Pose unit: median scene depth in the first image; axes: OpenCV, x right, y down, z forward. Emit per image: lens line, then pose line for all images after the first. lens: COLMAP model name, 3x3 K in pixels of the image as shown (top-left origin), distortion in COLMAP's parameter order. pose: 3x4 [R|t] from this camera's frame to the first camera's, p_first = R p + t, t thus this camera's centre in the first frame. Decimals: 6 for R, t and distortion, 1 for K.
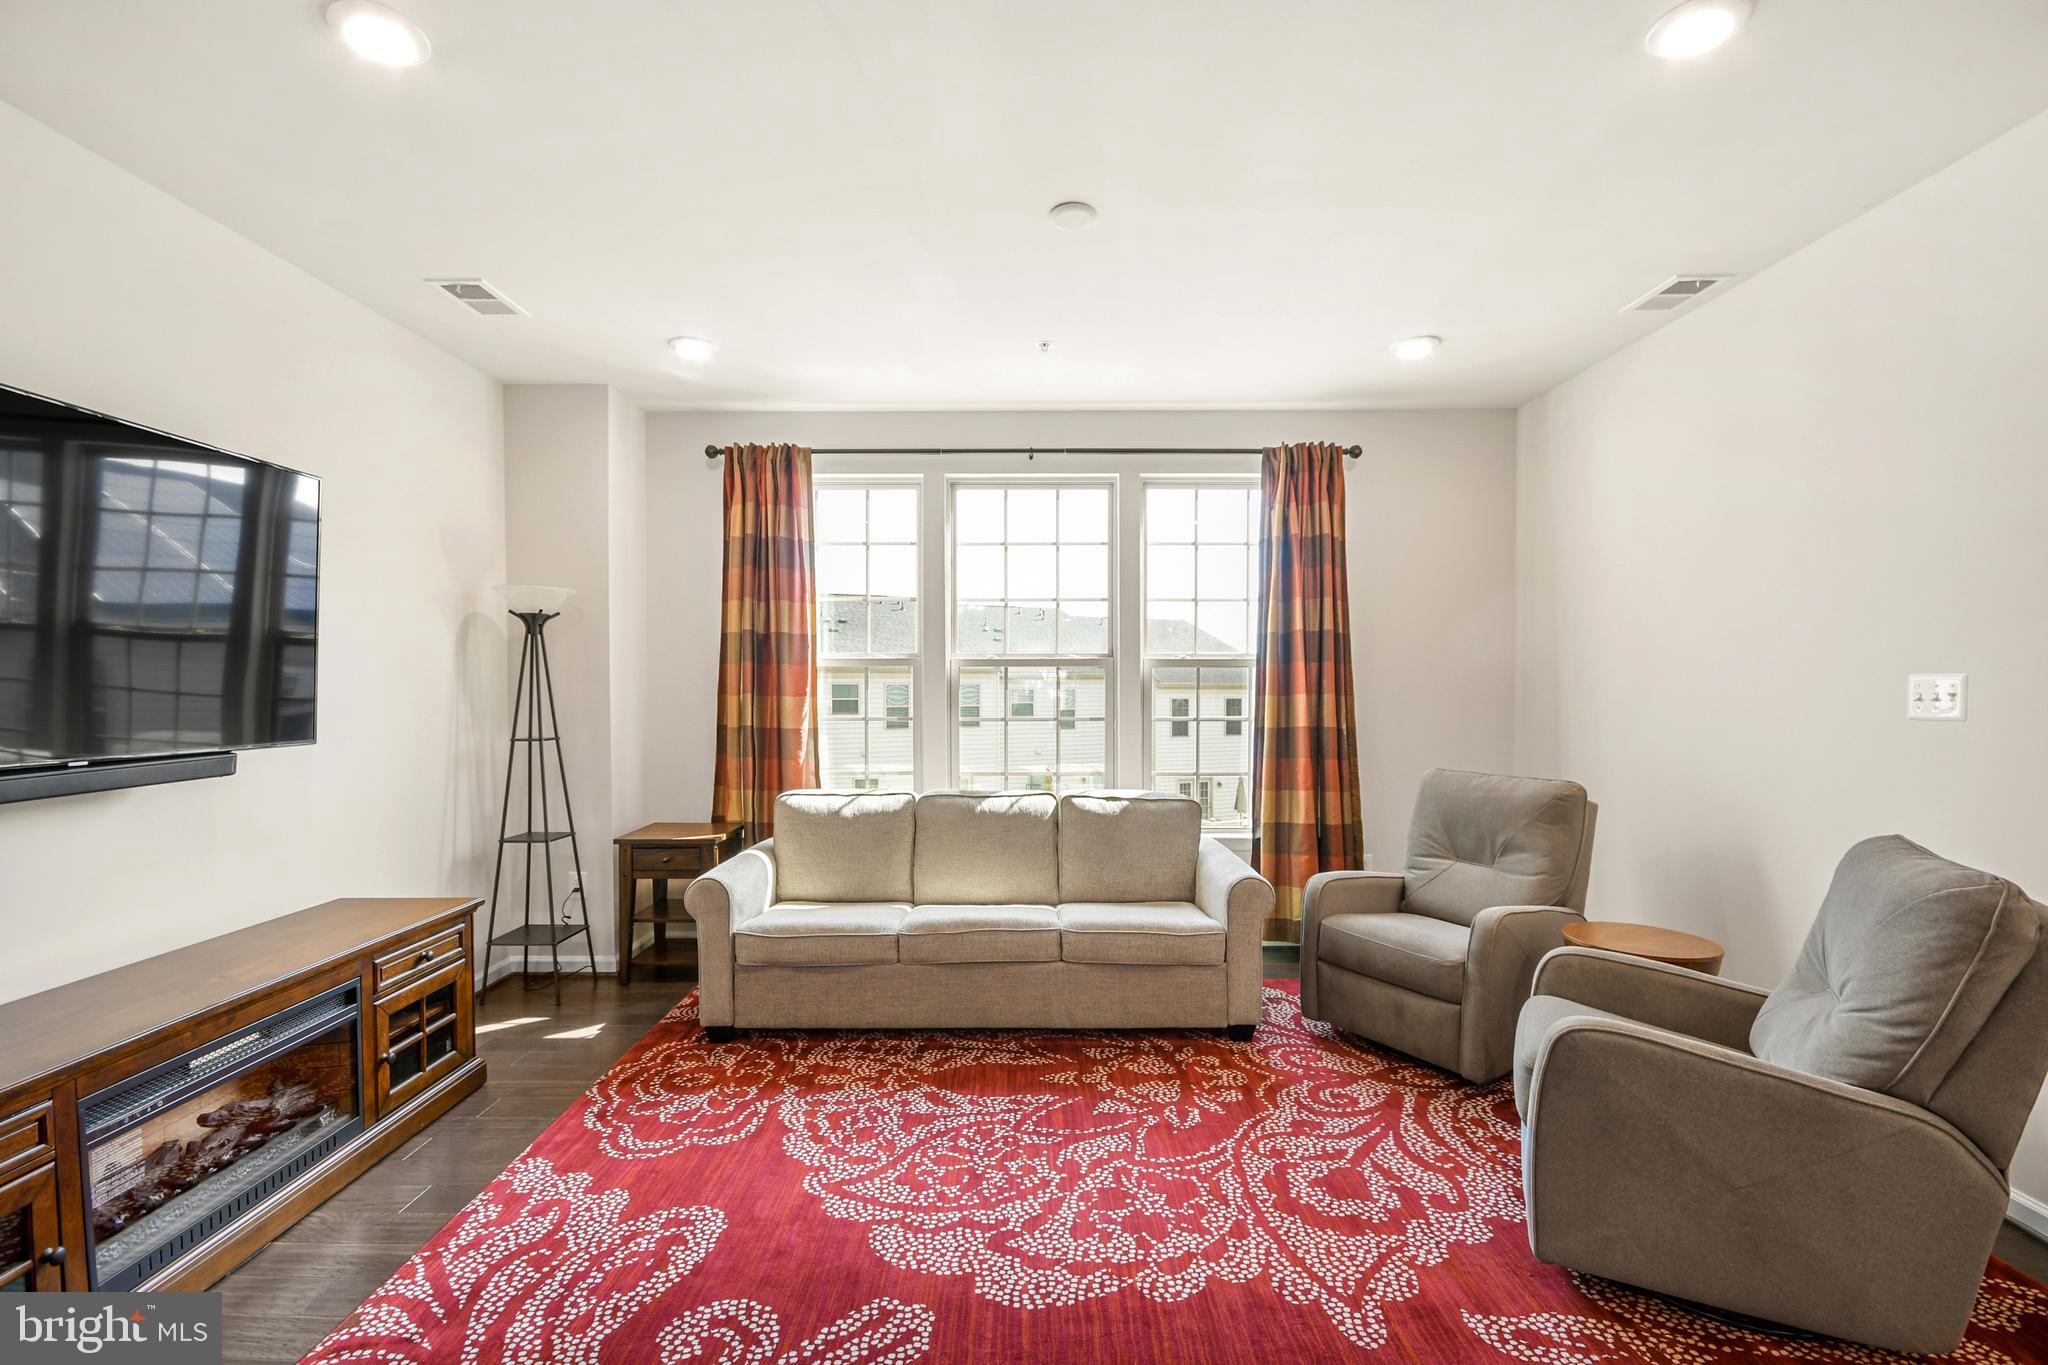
lens RADIAL K [[904.6, 0, 1012.0], [0, 904.6, 697.8], [0, 0, 1]] dist [0.008774, -0.007262]
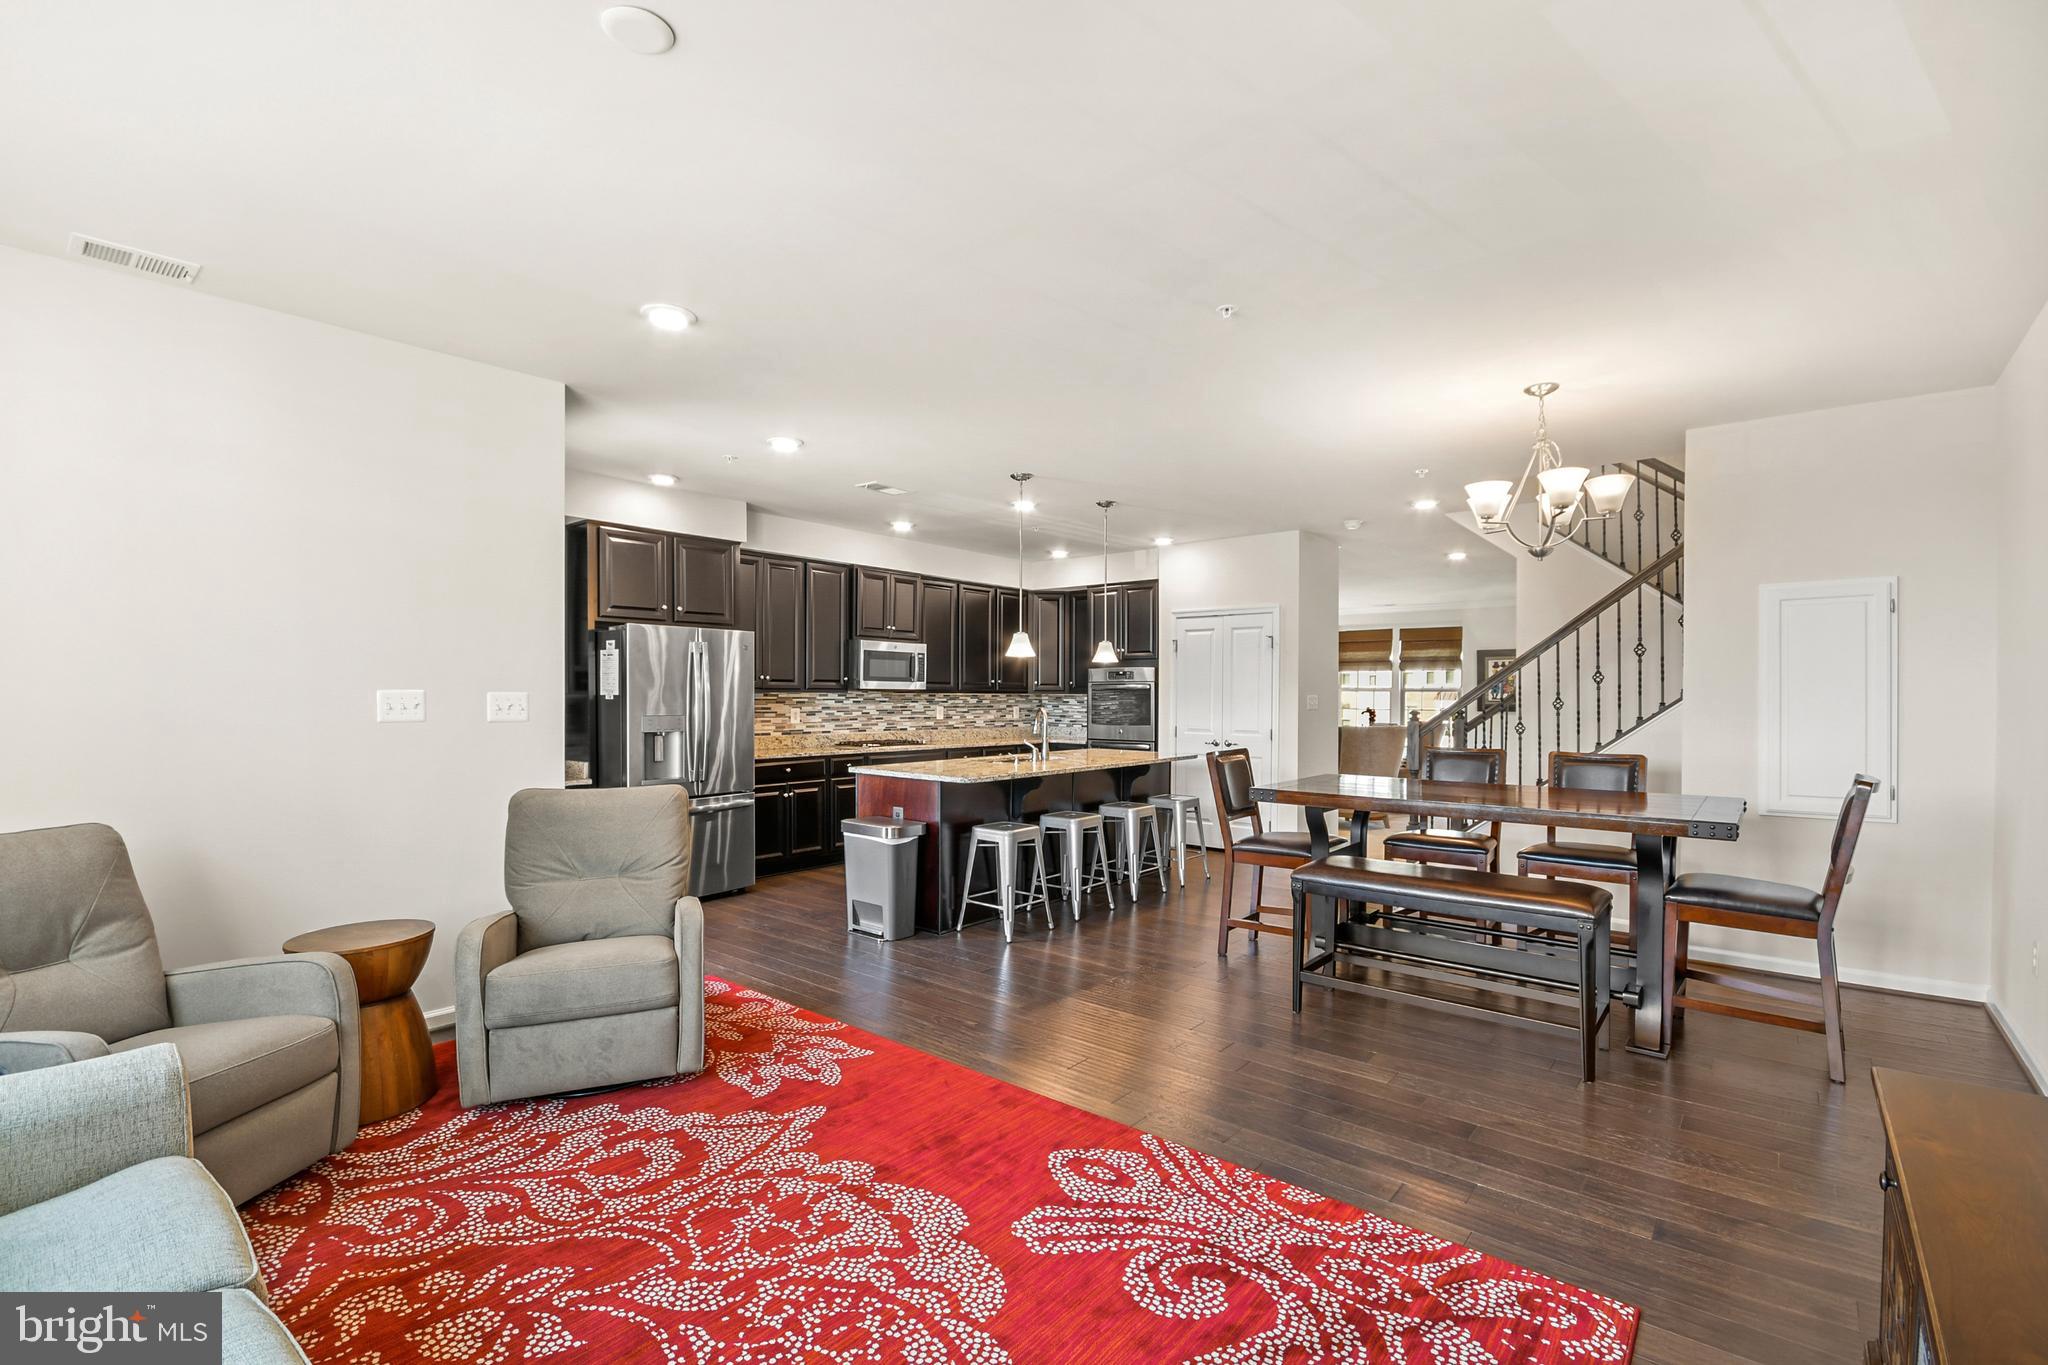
lens RADIAL K [[904.6, 0, 1009.3], [0, 904.6, 699.4], [0, 0, 1]] dist [0.008774, -0.007262]
pose [[-0.768260, -0.002733, 0.640133, -0.409711], [0.009876, 0.999821, 0.016122, -0.018146], [-0.640062, 0.018708, -0.768095, 0.920230]]
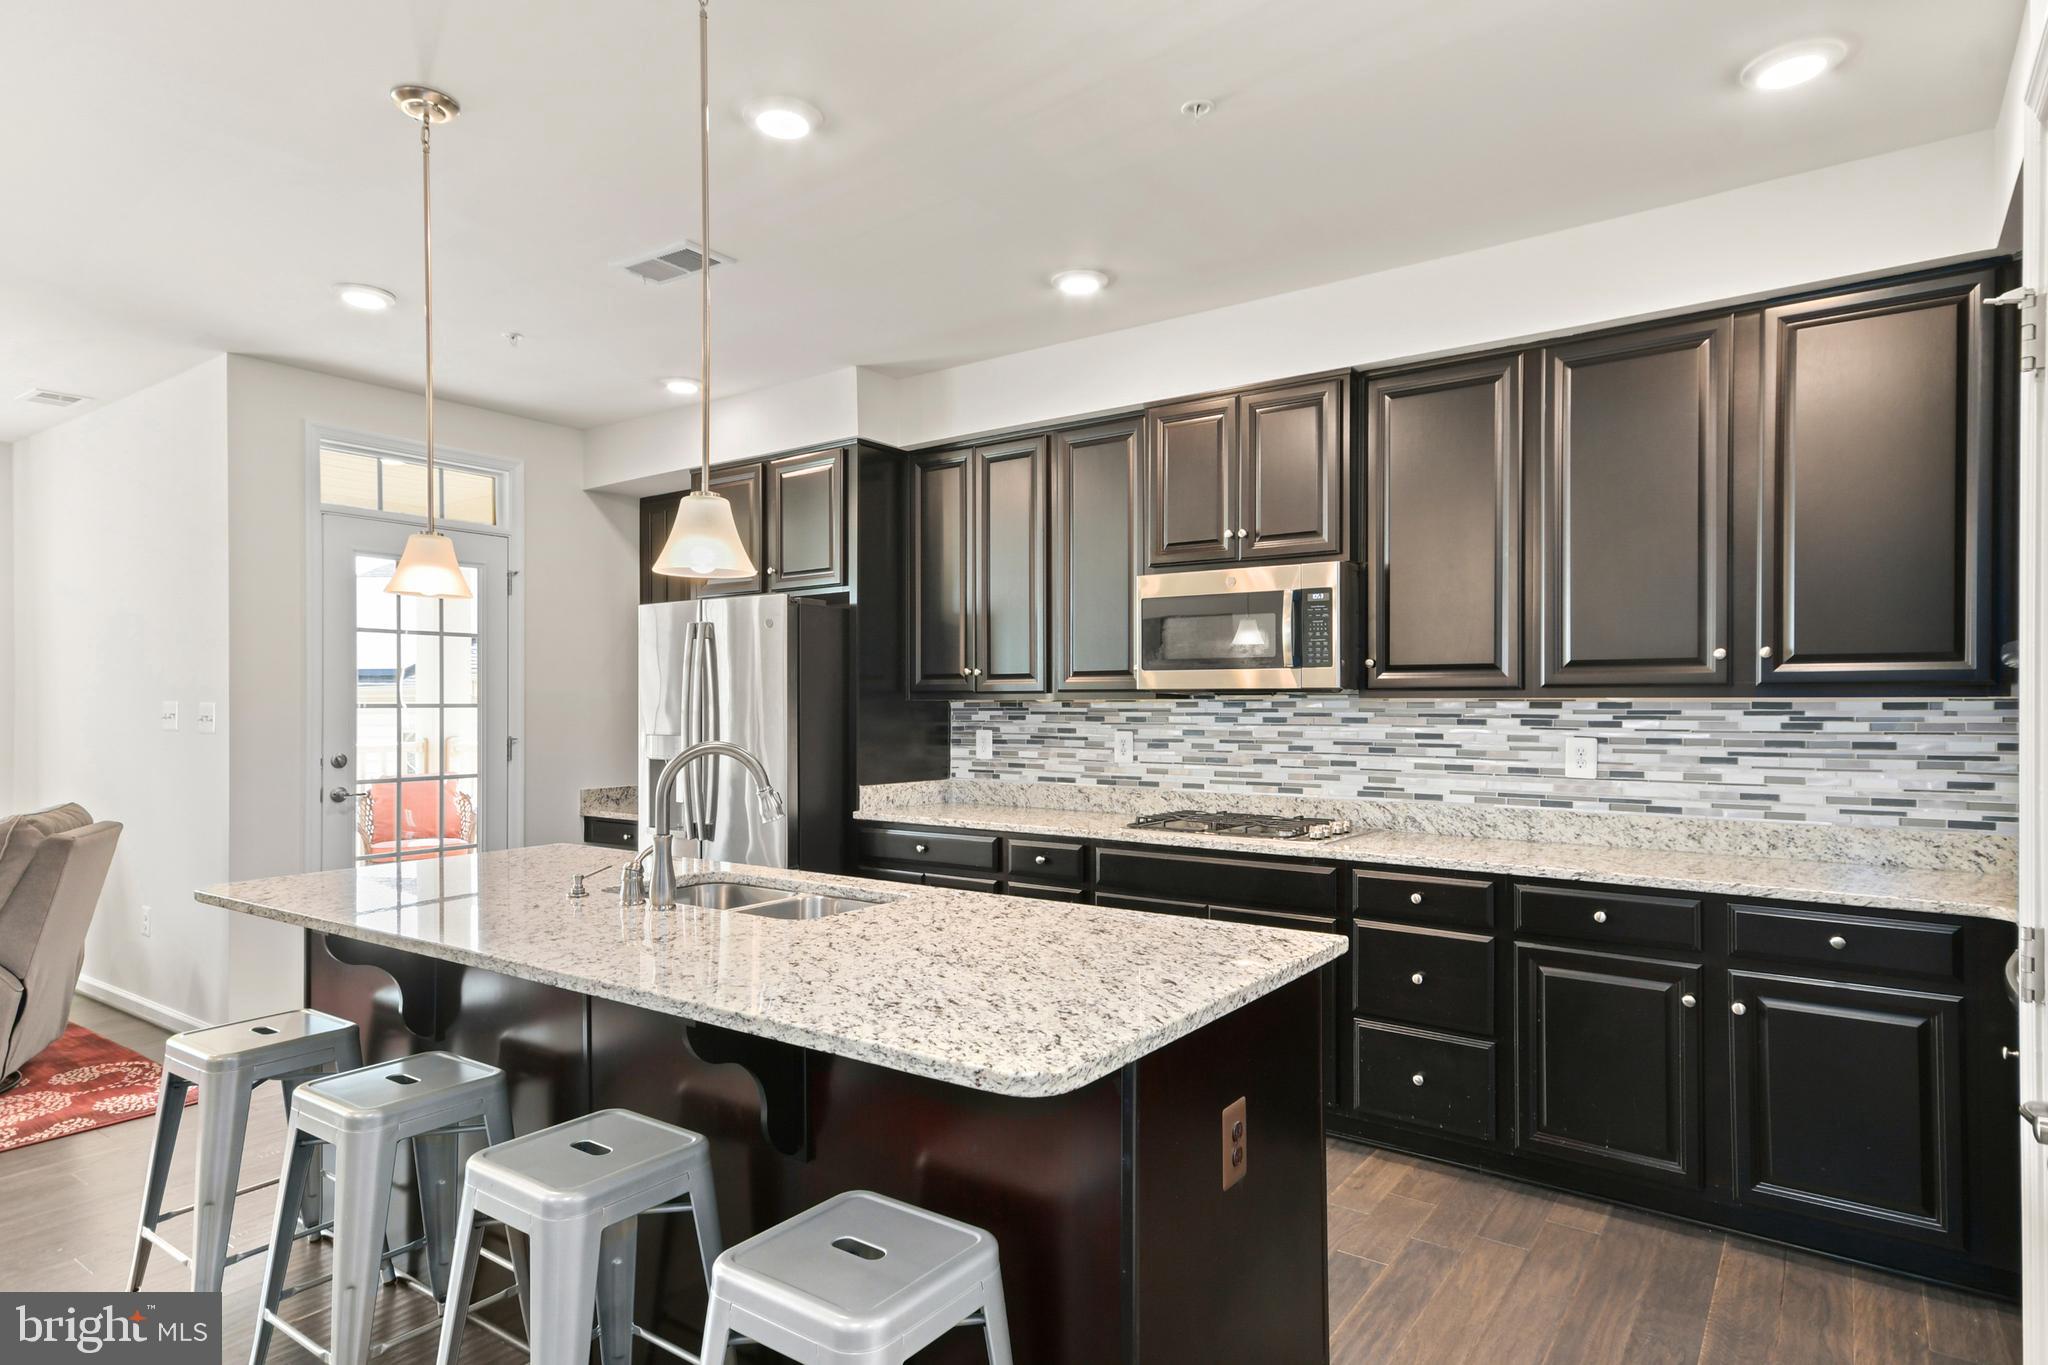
lens RADIAL K [[1149.6, 0, 1033.7], [0, 1149.6, 689.2], [0, 0, 1]] dist [0.025612, 0.002344]
pose [[0.570470, 0.013952, 0.821200, 0.138215], [0.011336, 0.999627, -0.024859, 0.011786], [-0.821240, 0.023490, 0.570099, -0.844572]]
